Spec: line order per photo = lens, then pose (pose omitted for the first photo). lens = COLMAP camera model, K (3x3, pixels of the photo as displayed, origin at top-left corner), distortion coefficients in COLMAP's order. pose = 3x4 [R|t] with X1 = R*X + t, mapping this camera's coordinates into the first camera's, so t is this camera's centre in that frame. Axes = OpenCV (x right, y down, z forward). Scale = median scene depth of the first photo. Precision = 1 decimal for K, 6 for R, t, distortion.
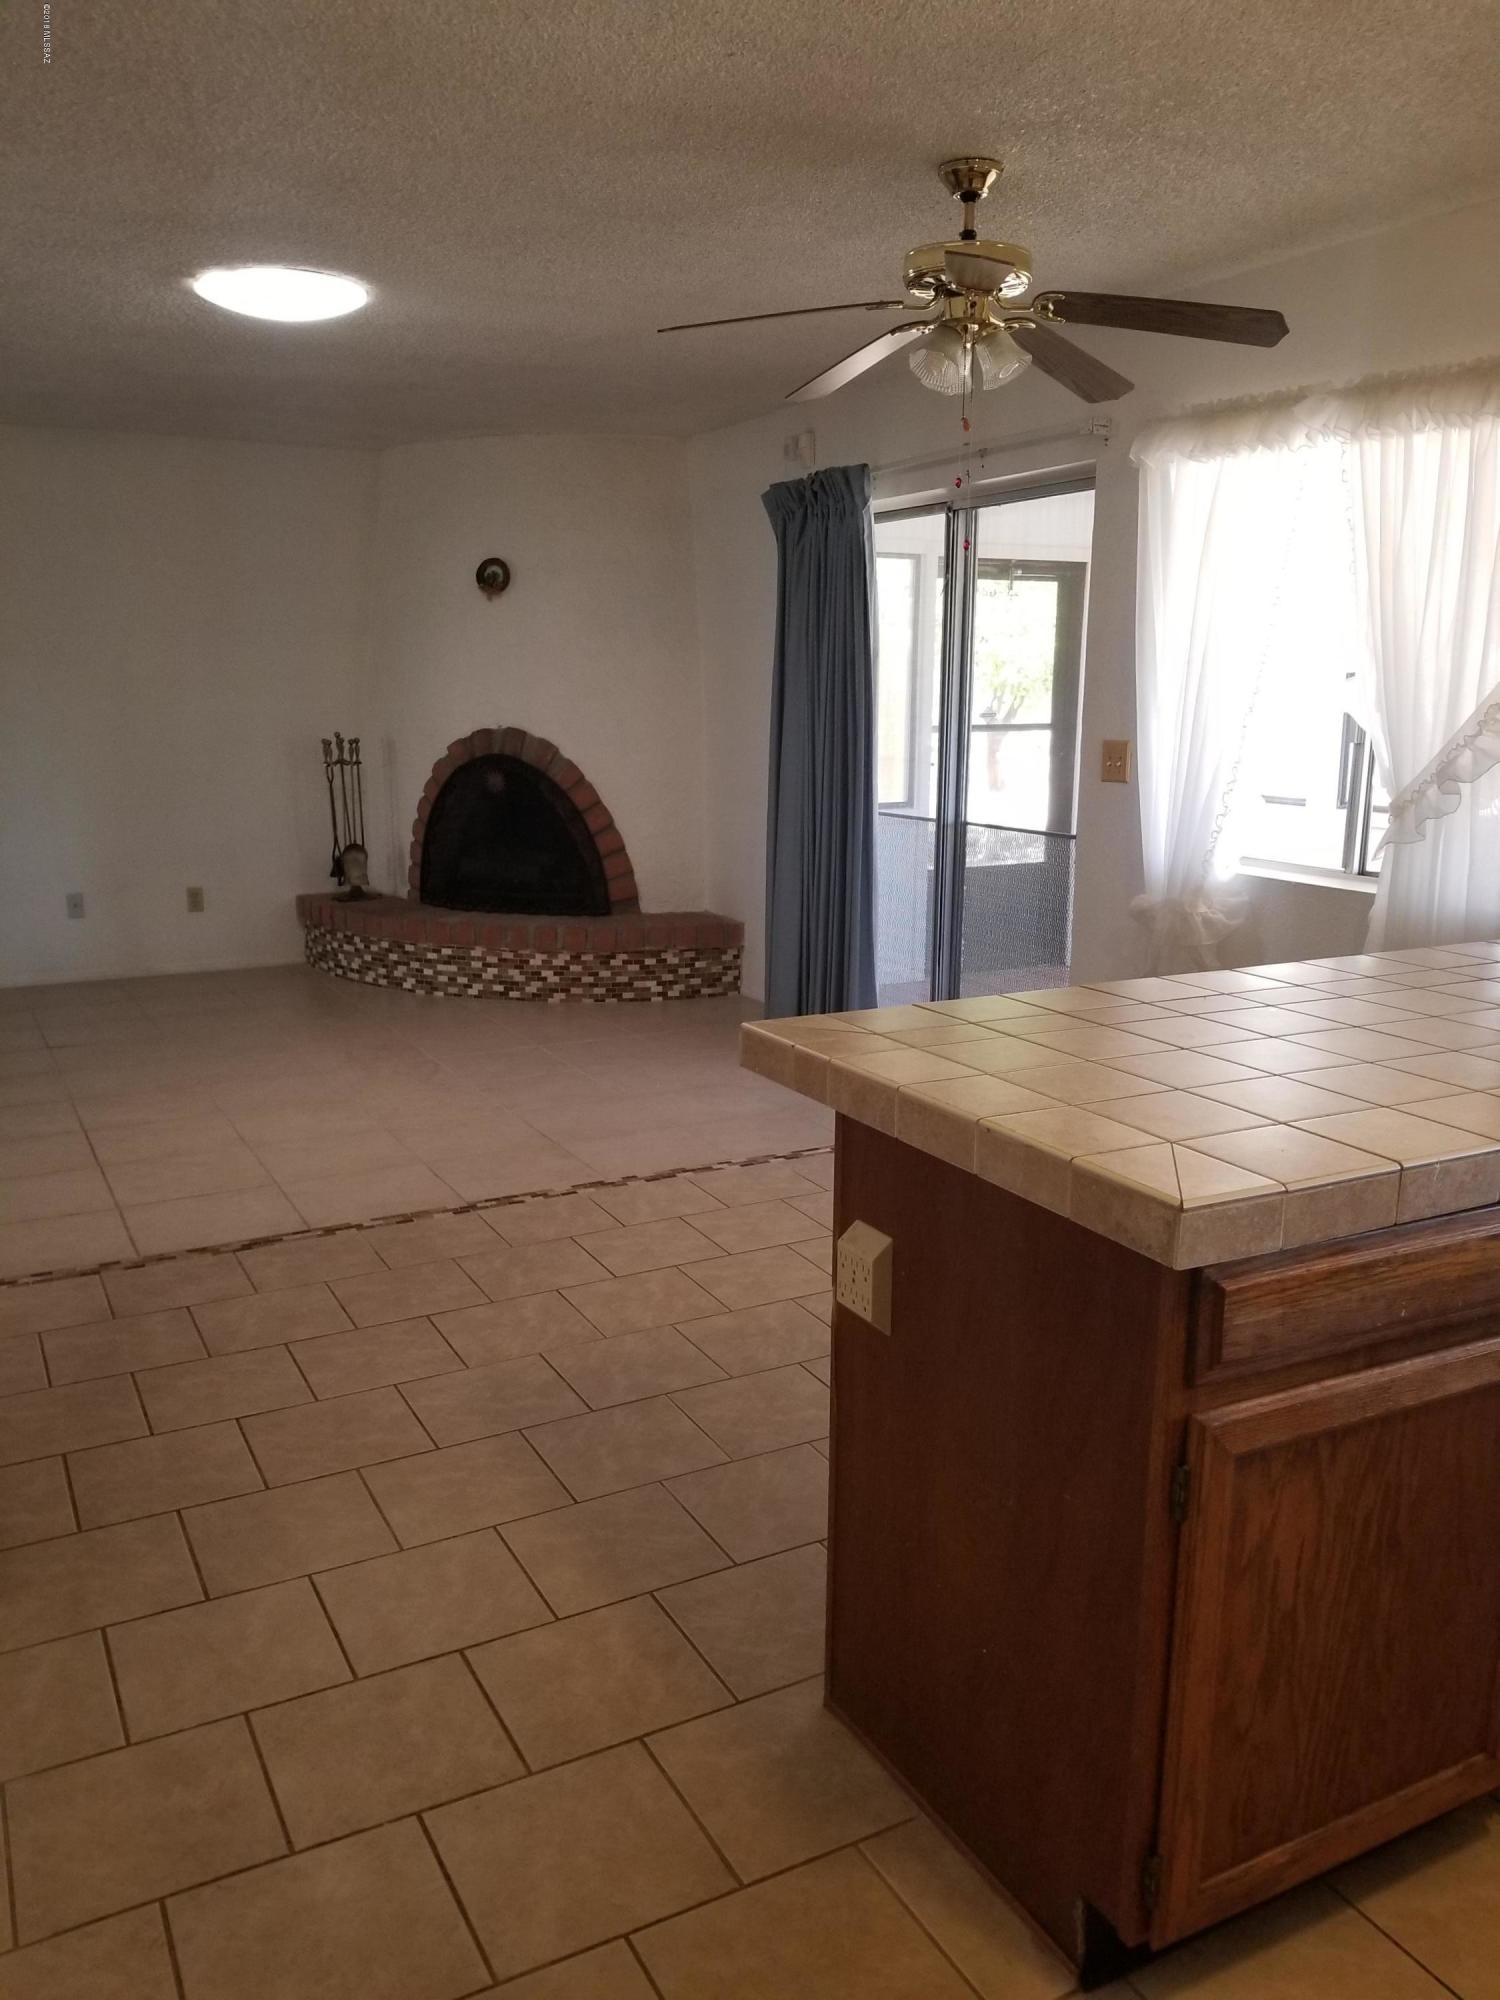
lens RADIAL K [[1568.4, 0, 782.1], [0, 1568.4, 1004.4], [0, 0, 1]] dist [0.079262, -0.142928]
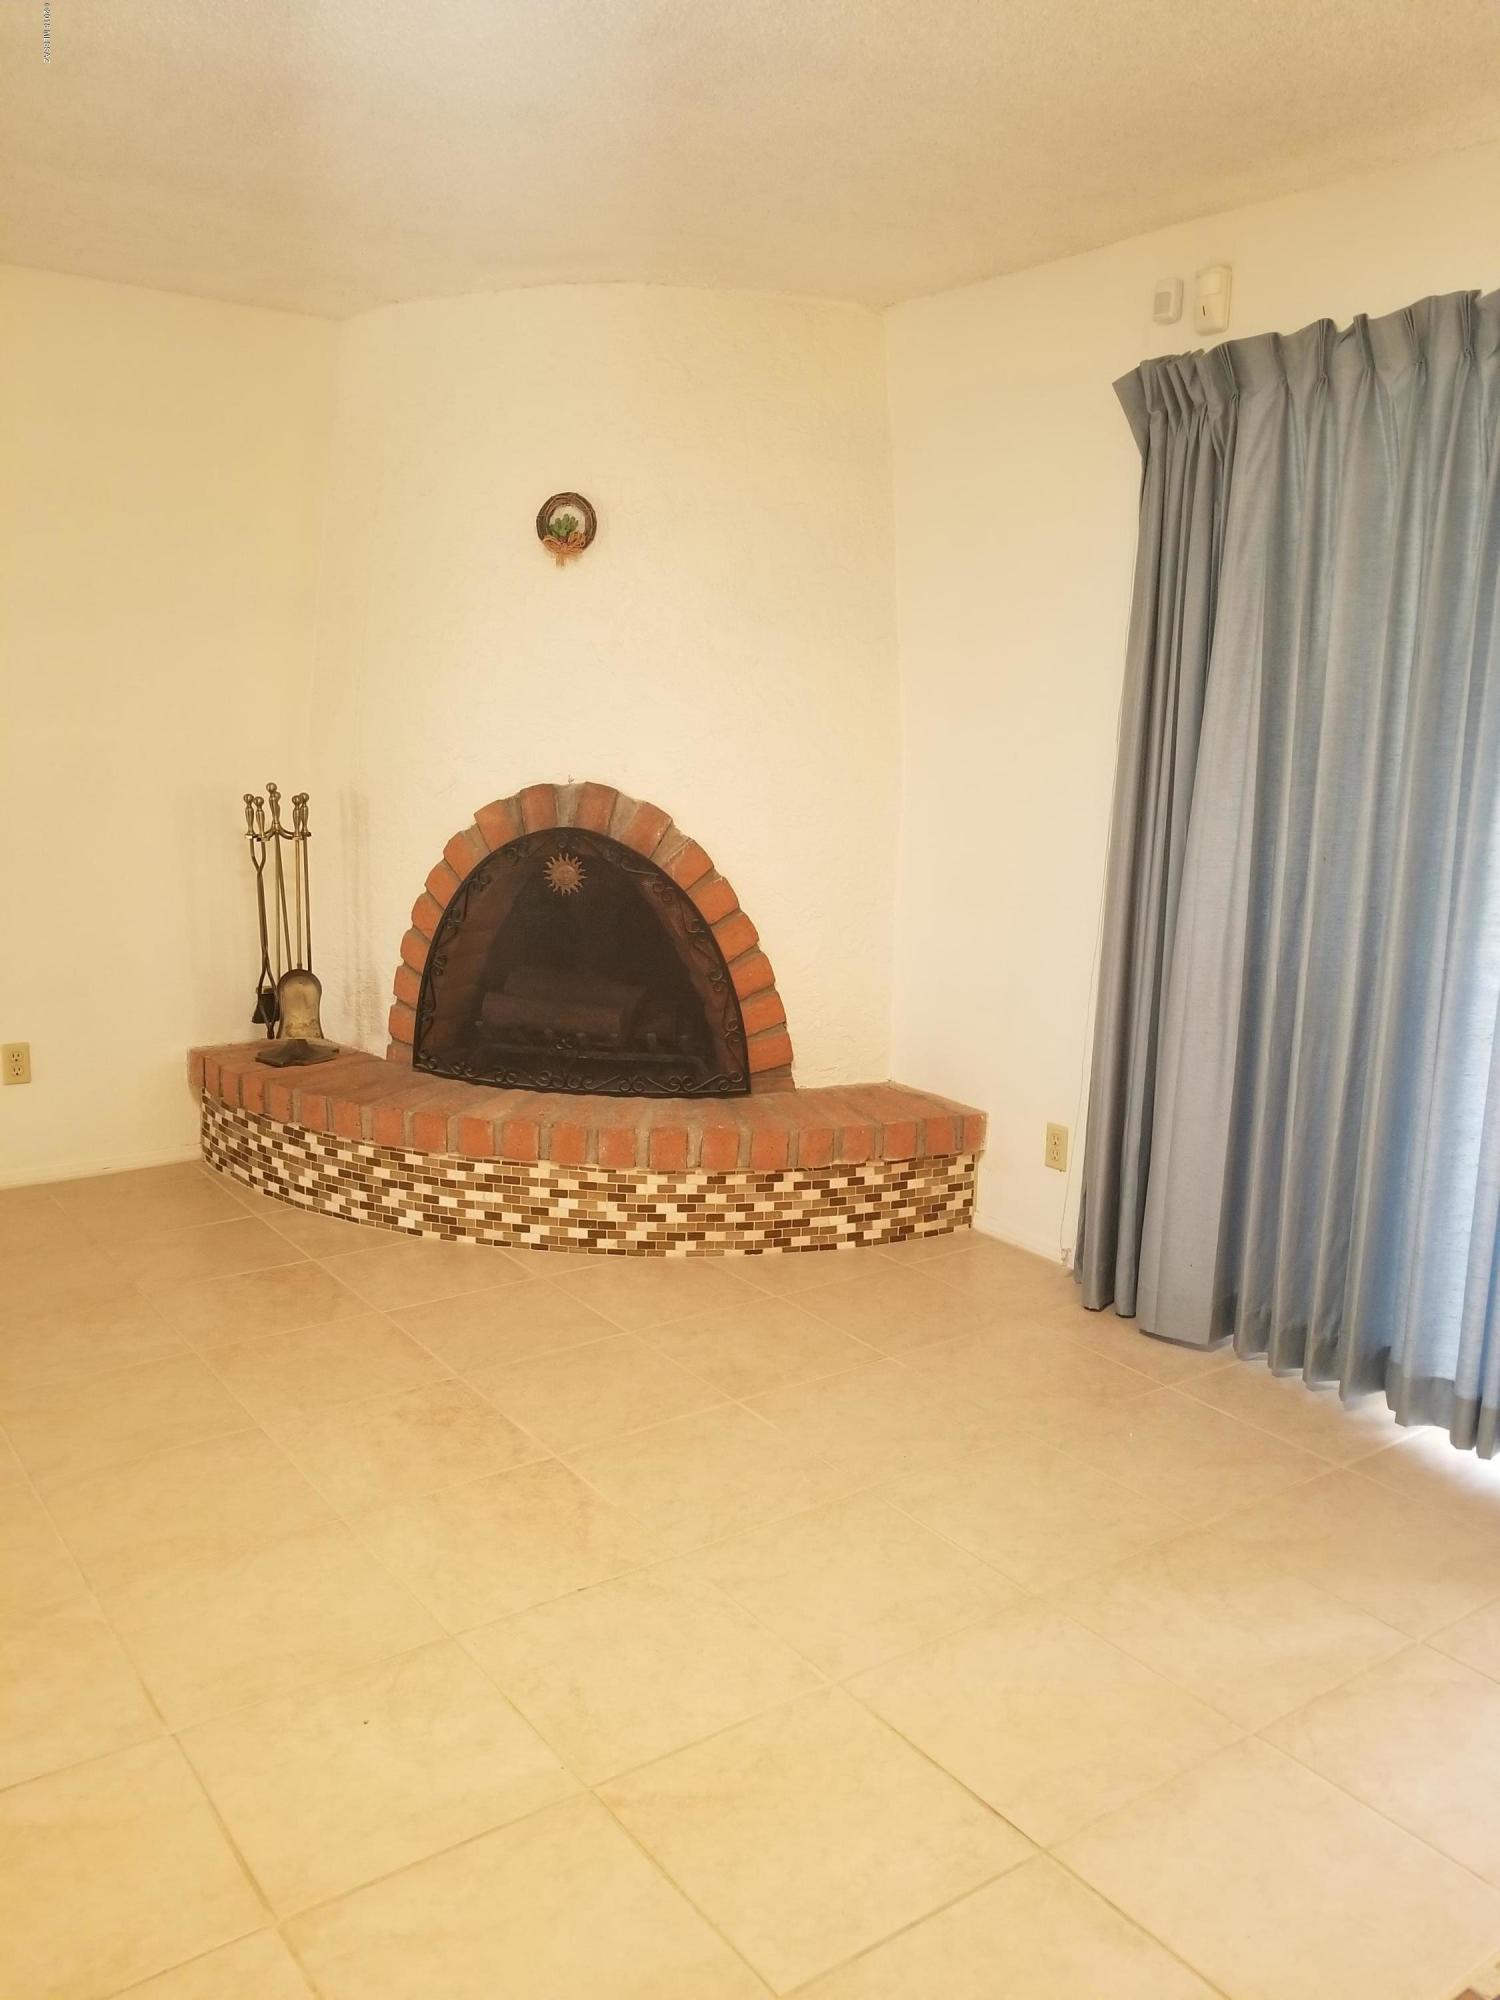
lens RADIAL K [[1568.4, 0, 762.0], [0, 1568.4, 1002.3], [0, 0, 1]] dist [0.079262, -0.142928]
pose [[0.992248, -0.001466, 0.124264, -0.181751], [0.003630, 0.999846, -0.017193, -0.083330], [-0.124220, 0.017511, 0.992100, 0.410187]]
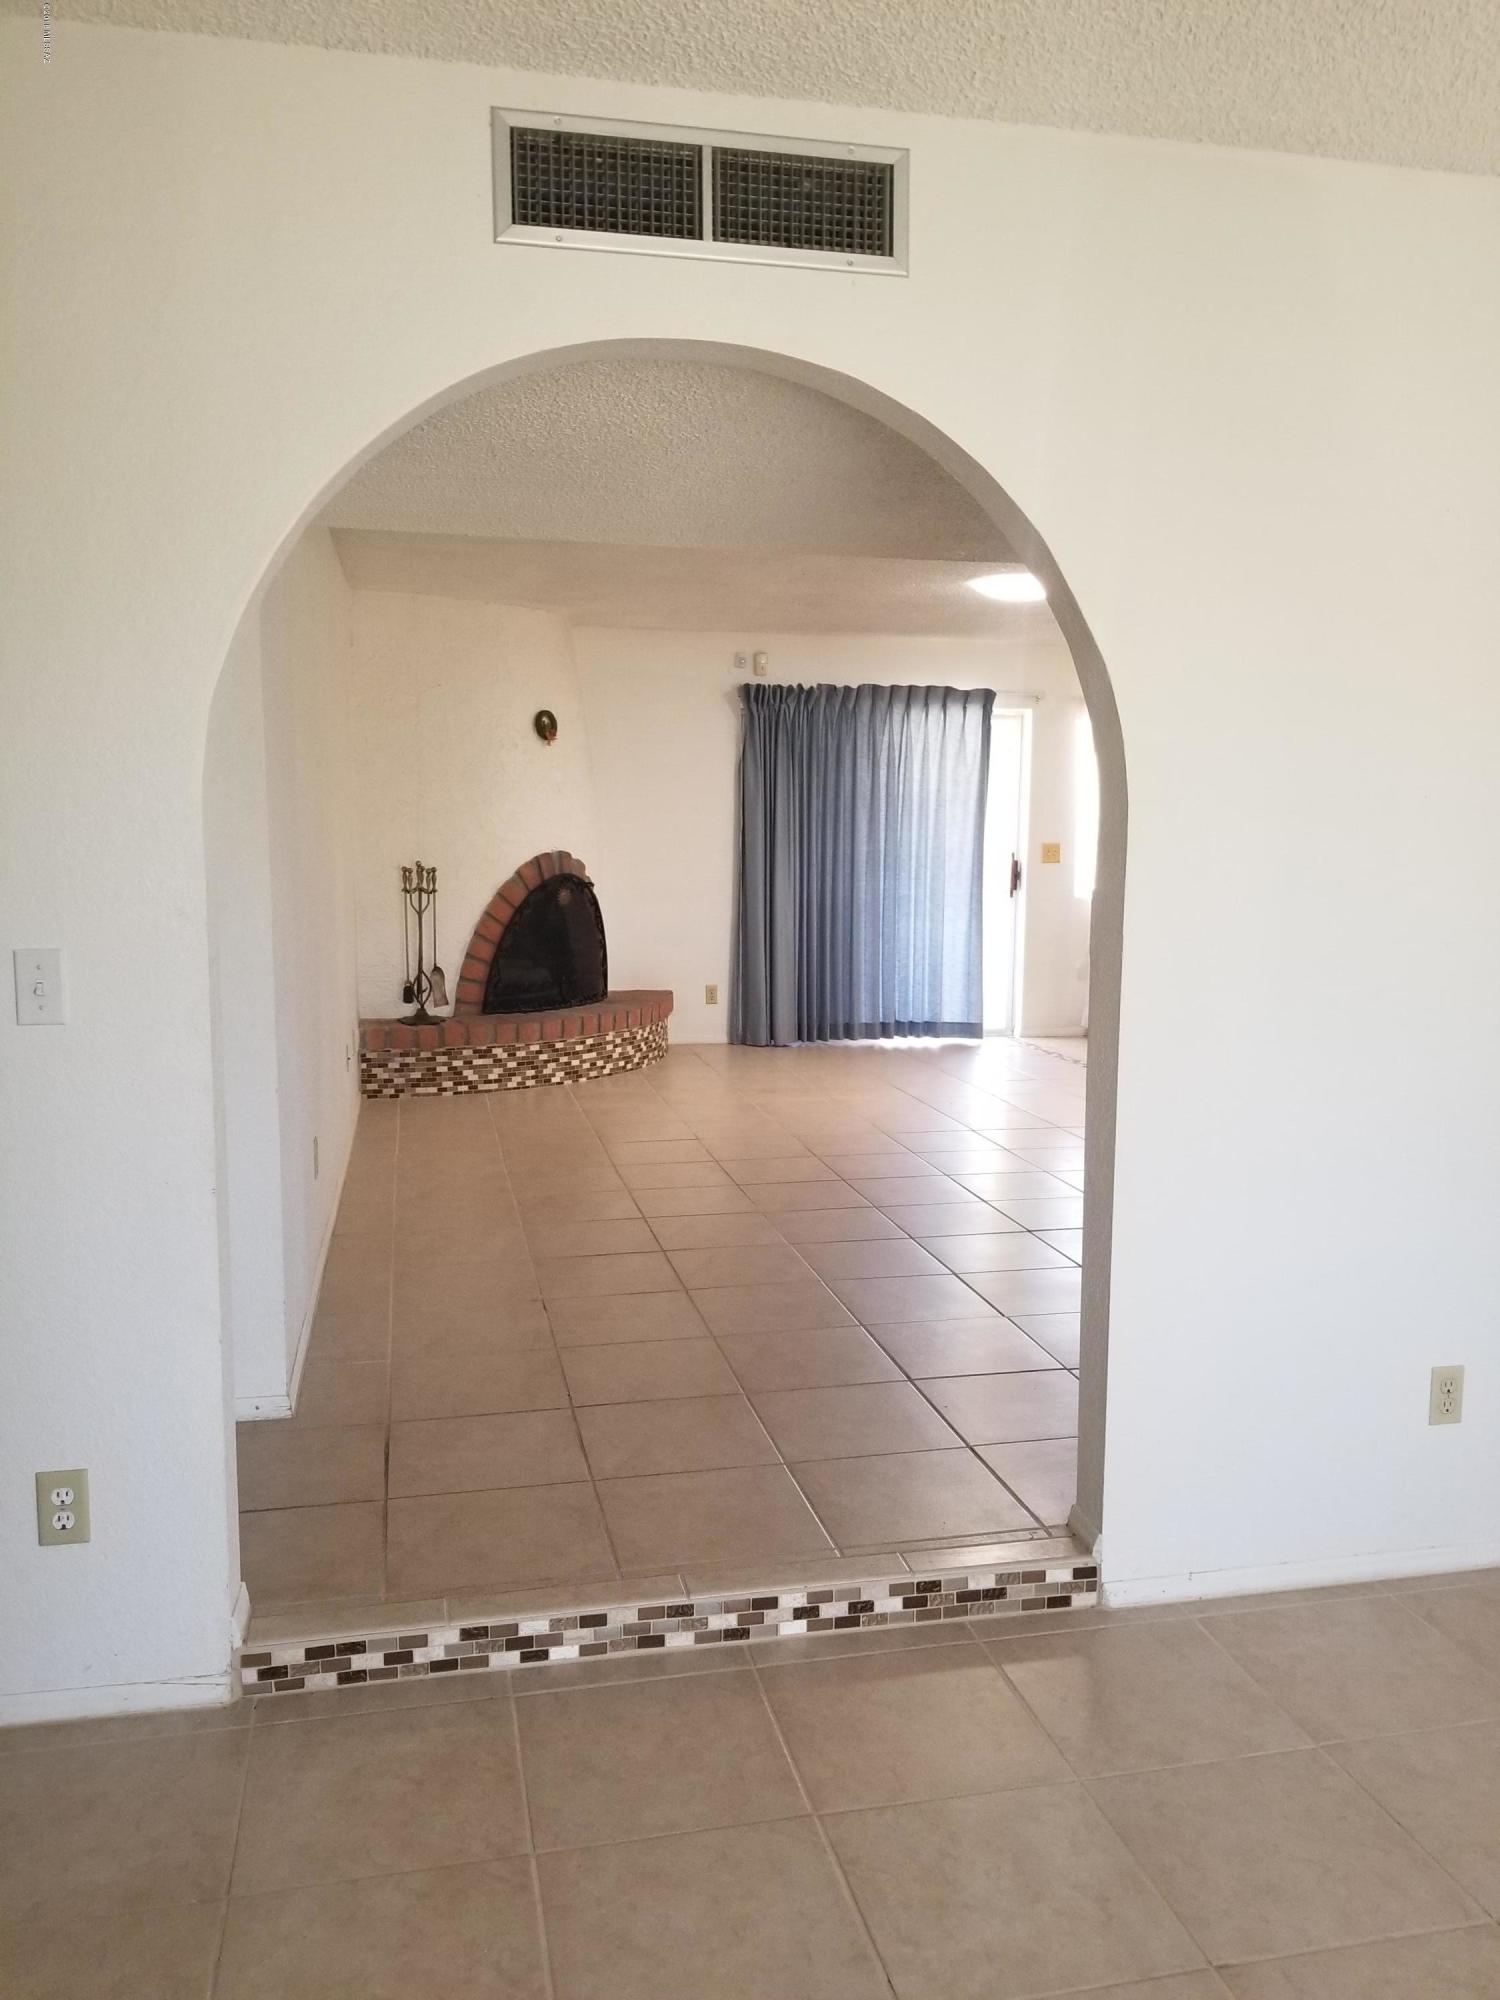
lens RADIAL K [[1568.4, 0, 752.2], [0, 1568.4, 999.7], [0, 0, 1]] dist [0.079262, -0.142928]
pose [[0.276277, -0.108450, 0.954940, -1.275009], [0.190954, 0.979997, 0.056050, -0.104956], [-0.941917, 0.166864, 0.291460, 0.536189]]
